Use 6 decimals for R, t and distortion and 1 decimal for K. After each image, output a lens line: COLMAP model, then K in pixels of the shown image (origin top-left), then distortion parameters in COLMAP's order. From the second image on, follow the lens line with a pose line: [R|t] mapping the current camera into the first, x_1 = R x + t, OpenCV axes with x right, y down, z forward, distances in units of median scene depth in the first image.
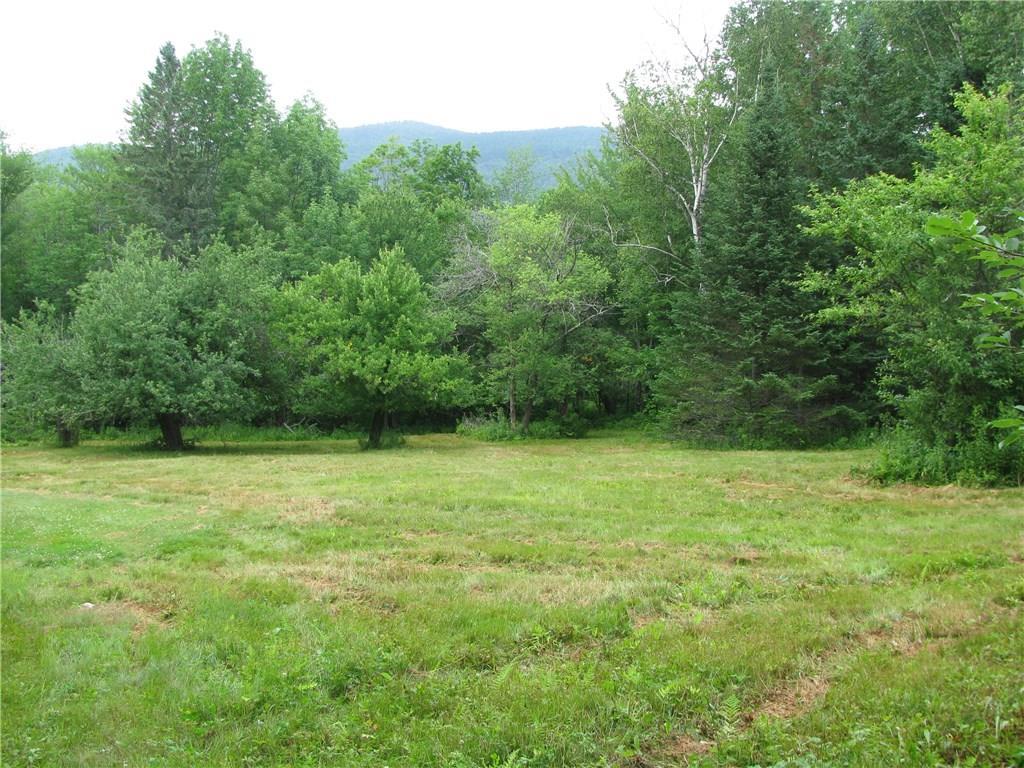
lens RADIAL K [[1087.1, 0, 512.0], [0, 1087.1, 384.0], [0, 0, 1]] dist [-0.216394, 0.261641]
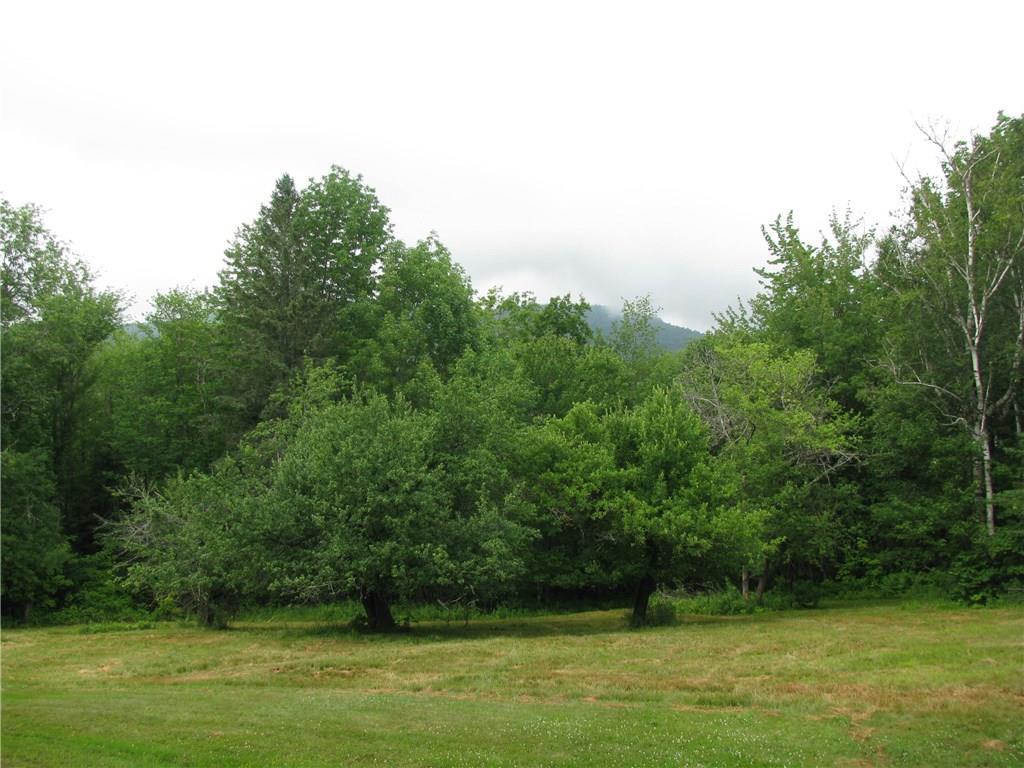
lens RADIAL K [[1087.1, 0, 512.0], [0, 1087.1, 384.0], [0, 0, 1]] dist [-0.216394, 0.261641]
pose [[0.999150, -0.004720, 0.040941, -0.258195], [0.011360, 0.986477, -0.163508, 0.010172], [-0.039616, 0.163834, 0.985692, 0.161960]]
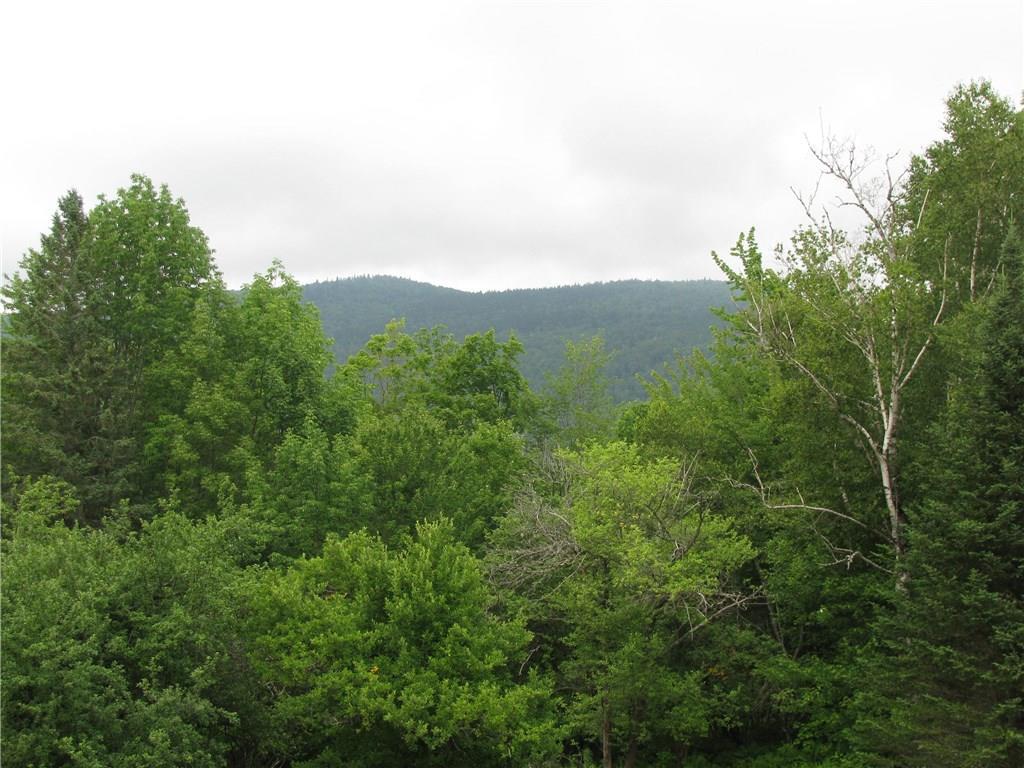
lens RADIAL K [[1593.1, 0, 512.0], [0, 1593.1, 384.0], [0, 0, 1]] dist [-0.126413, 0.455818]
pose [[0.999855, -0.013261, -0.010720, -0.050681], [0.011241, 0.985315, -0.170375, -0.039424], [0.012822, 0.170230, 0.985321, 0.026020]]
